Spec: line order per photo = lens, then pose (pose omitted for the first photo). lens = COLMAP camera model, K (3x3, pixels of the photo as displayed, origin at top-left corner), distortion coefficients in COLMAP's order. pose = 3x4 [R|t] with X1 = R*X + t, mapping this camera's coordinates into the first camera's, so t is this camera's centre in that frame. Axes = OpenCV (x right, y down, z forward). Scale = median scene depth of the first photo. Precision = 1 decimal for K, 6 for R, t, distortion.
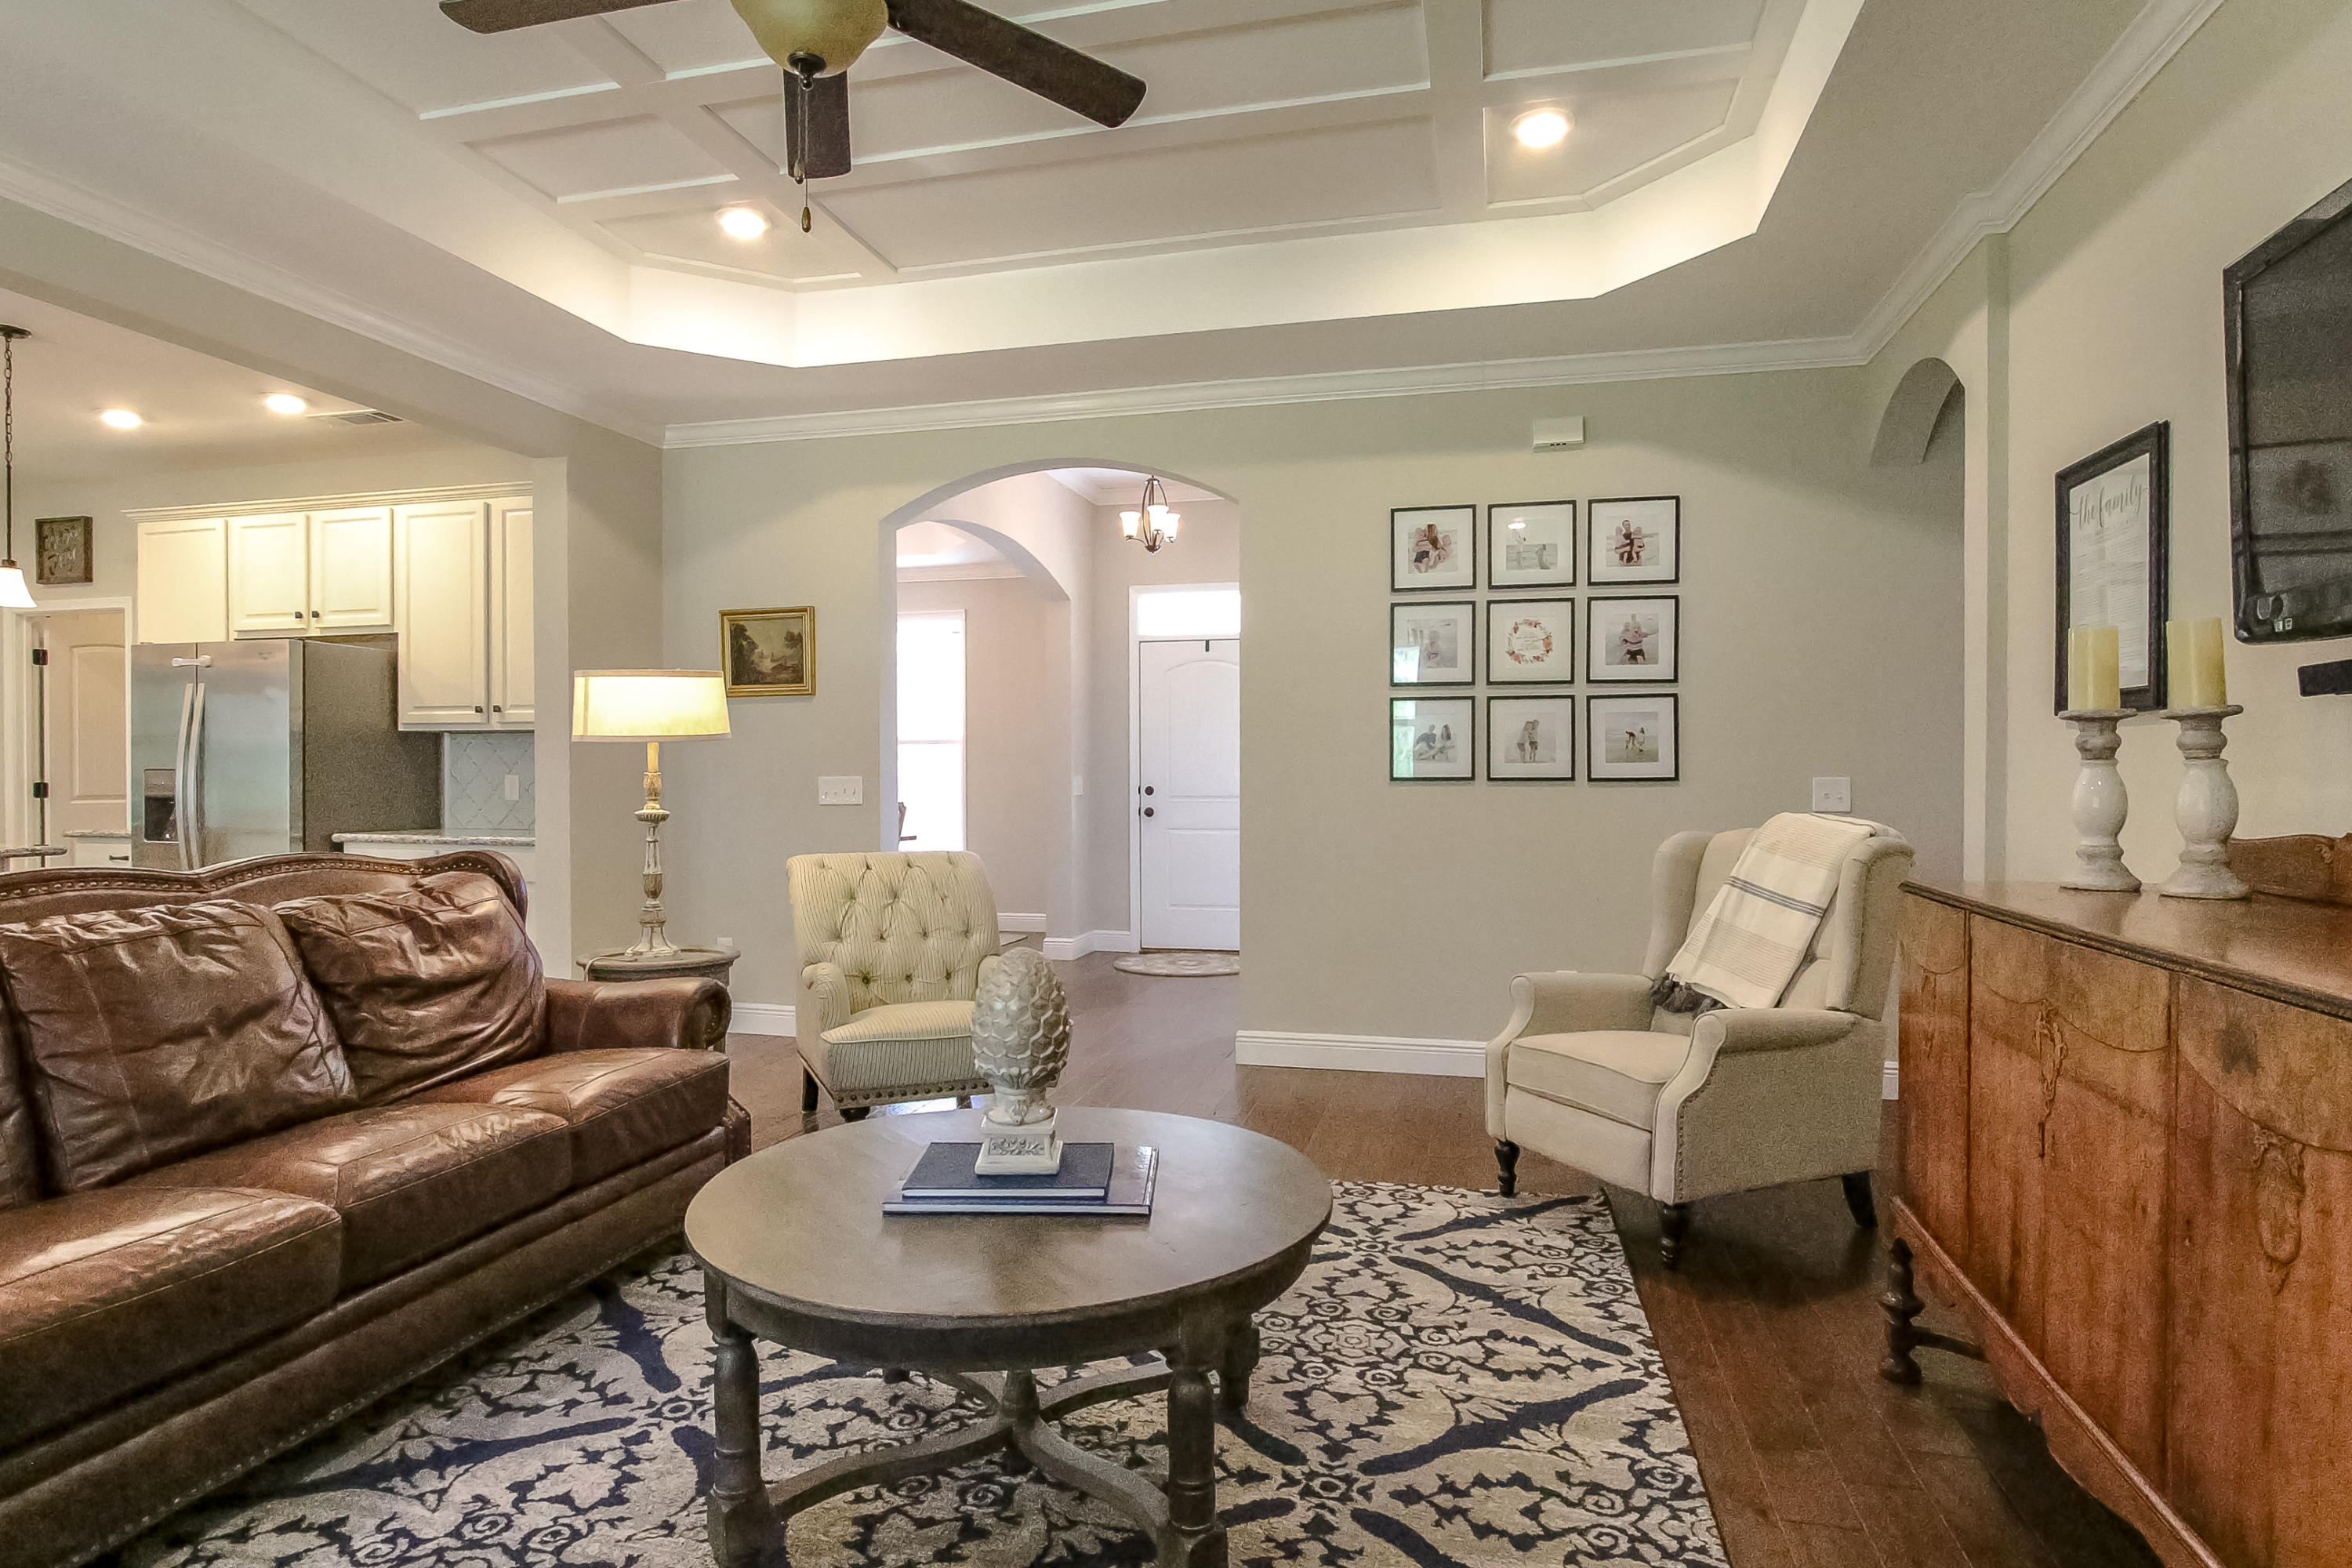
lens RADIAL K [[1286.7, 0, 1167.5], [0, 1286.7, 787.5], [0, 0, 1]] dist [-0.022146, 0.008356]
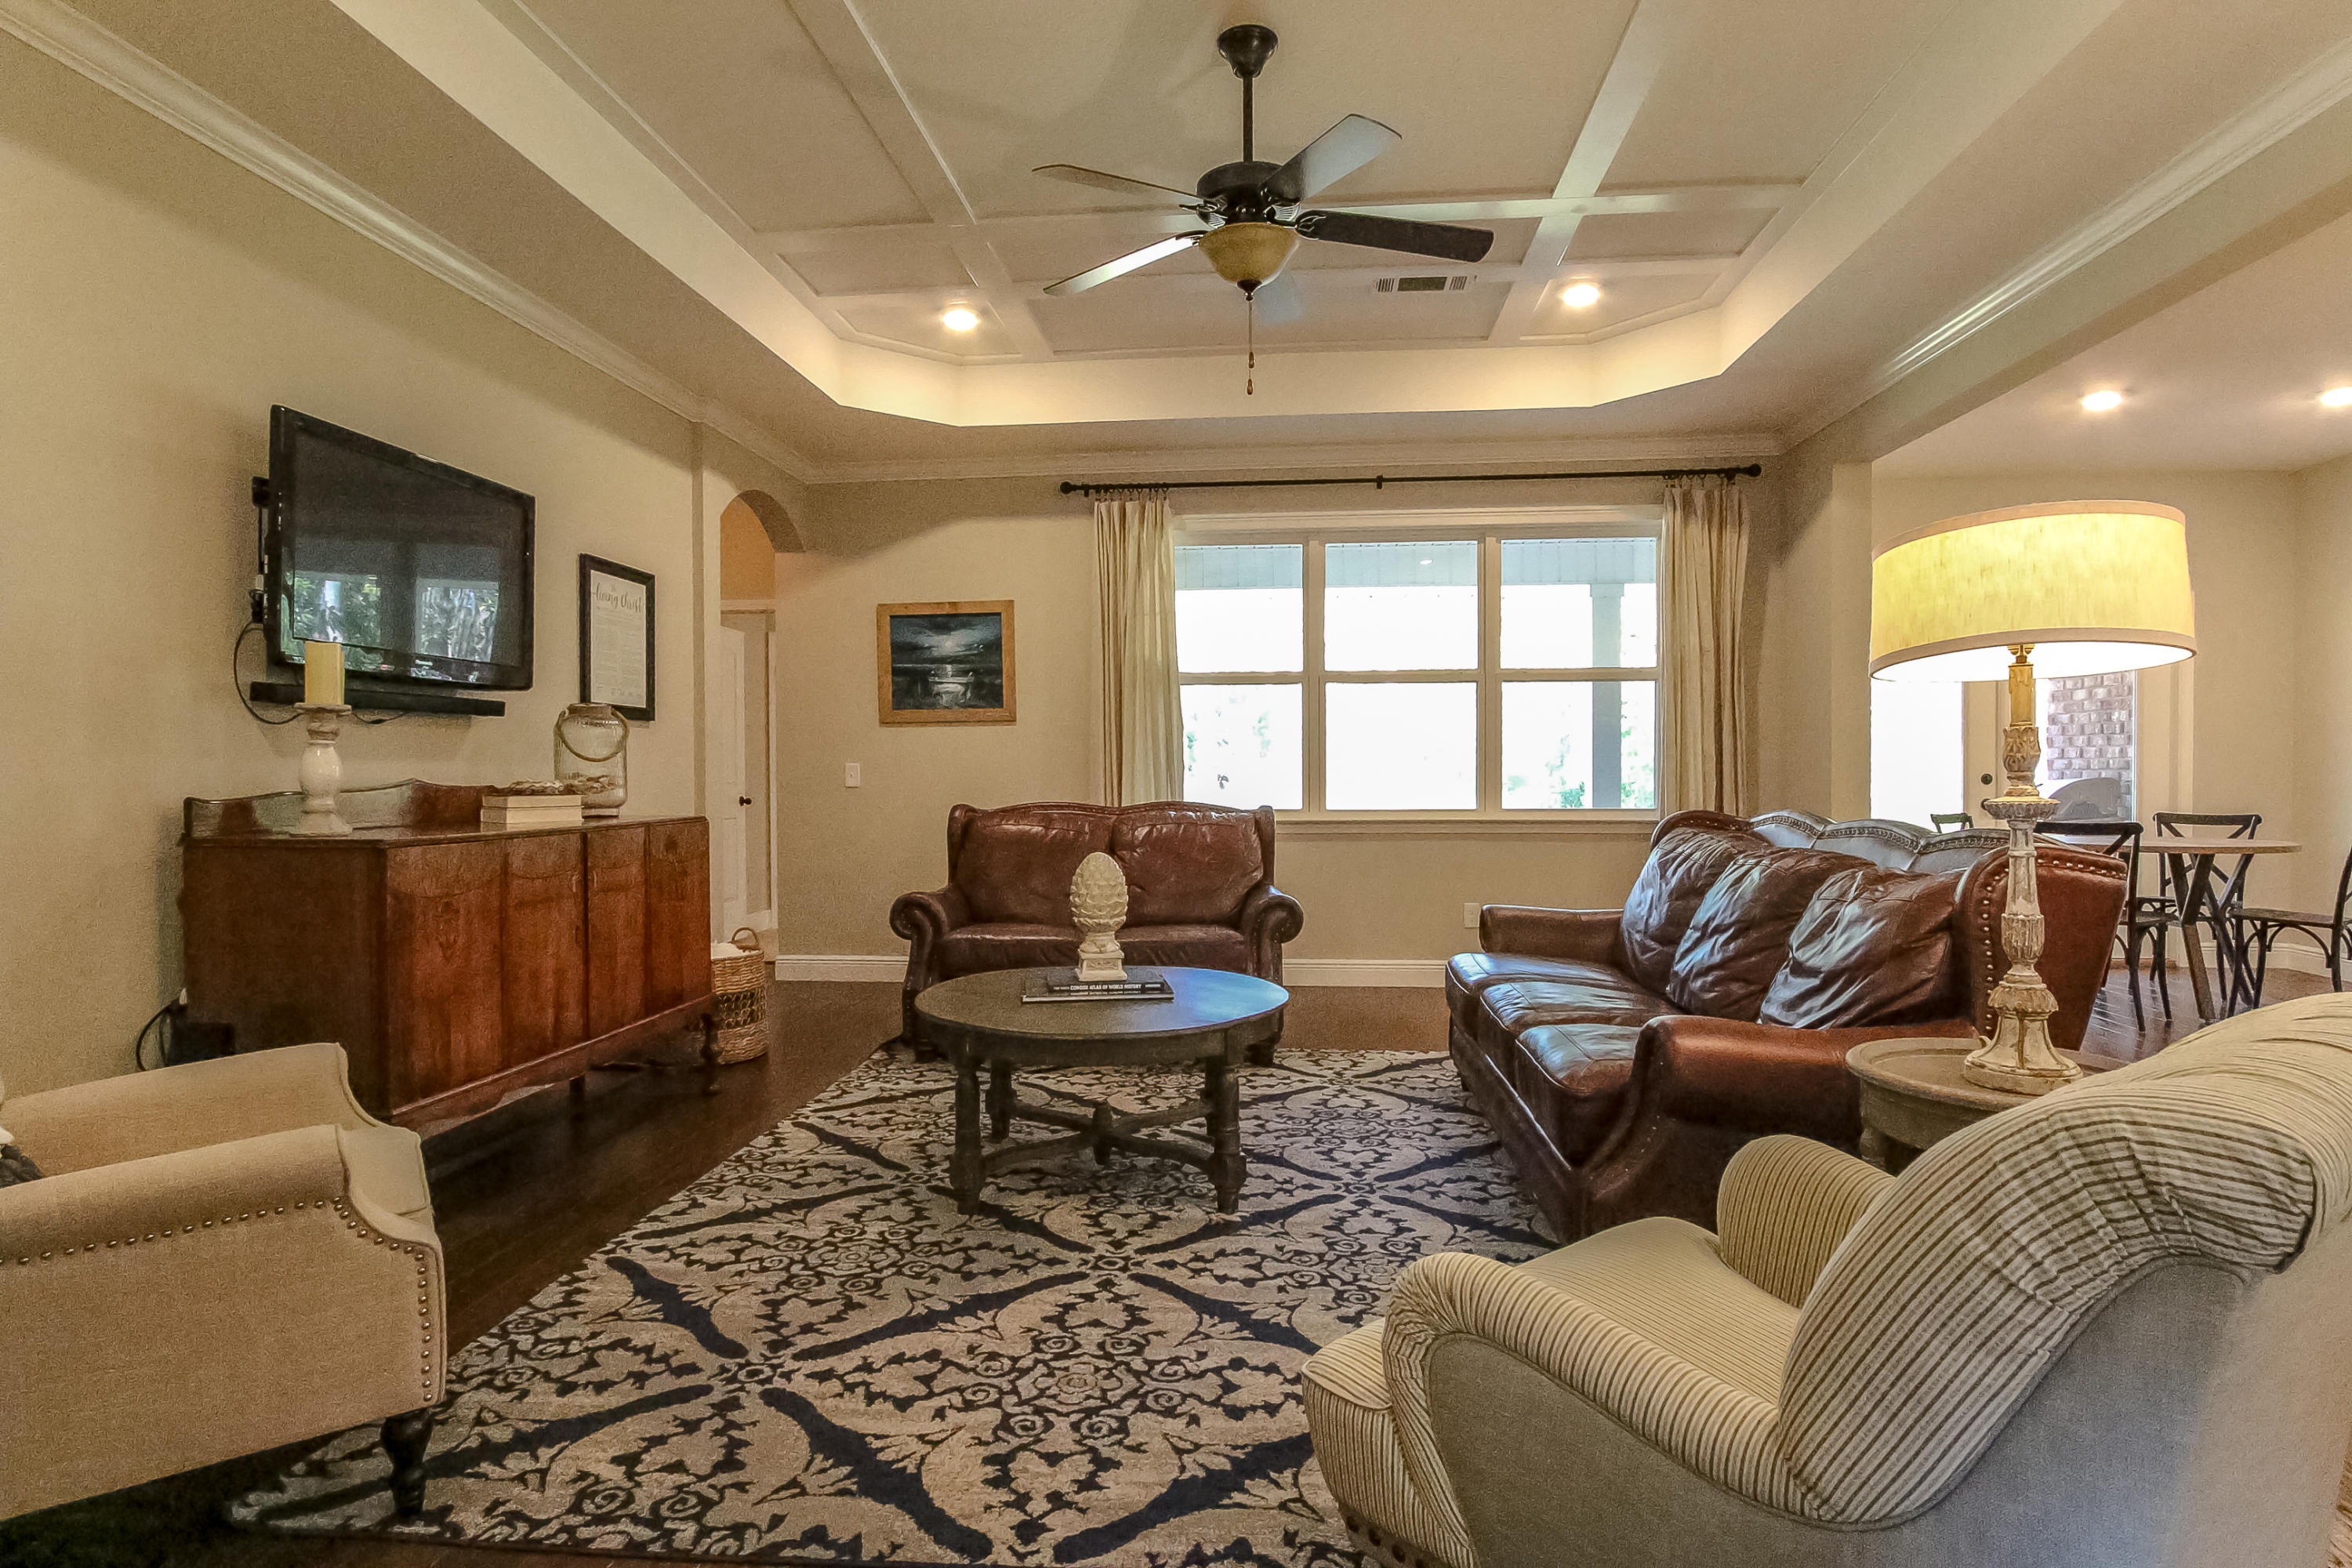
lens RADIAL K [[1228.5, 0, 1176.0], [0, 1228.5, 794.3], [0, 0, 1]] dist [-0.018538, 0.003933]
pose [[-0.988150, 0.005859, -0.153379, 0.022778], [0.001859, 0.999655, 0.026207, 0.002346], [0.153480, 0.025612, -0.987820, 1.655992]]
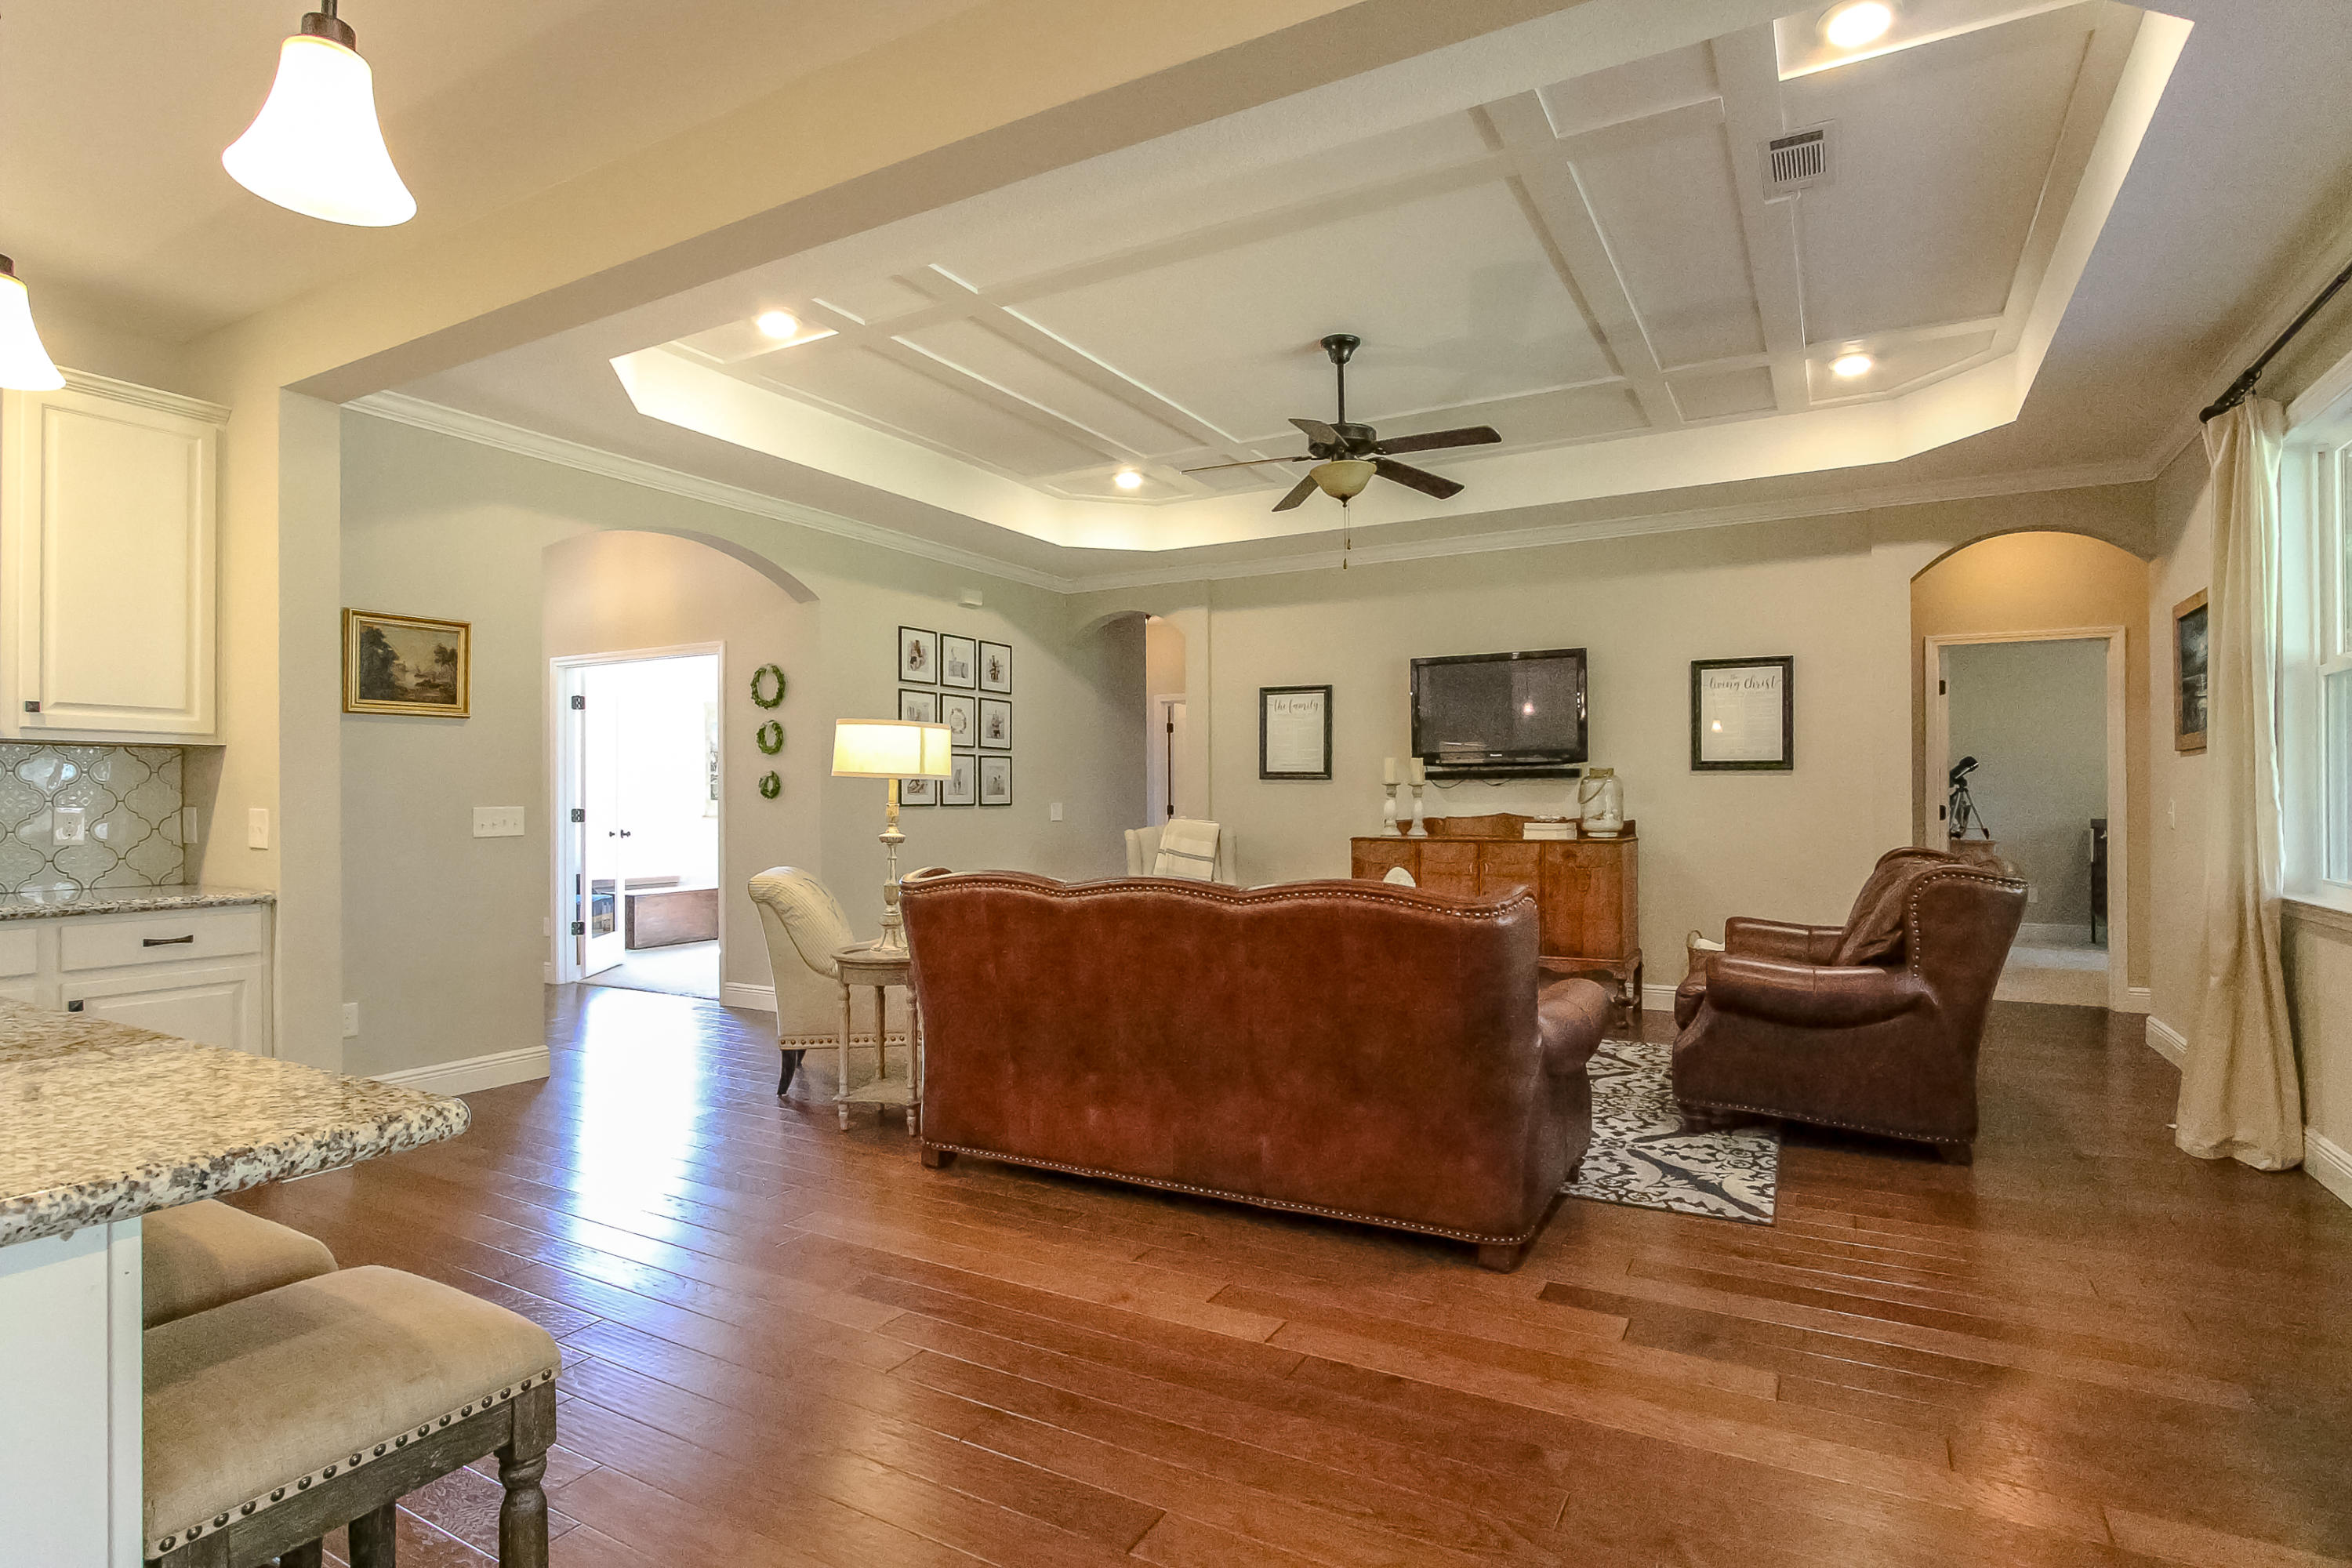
lens RADIAL K [[1177.9, 0, 1177.7], [0, 1177.9, 794.0], [0, 0, 1]] dist [-0.020636, 0.002102]
pose [[0.264436, 0.002740, 0.964399, -1.628637], [0.012001, 0.999909, -0.006132, -0.011411], [-0.964329, 0.013196, 0.264379, 0.496825]]
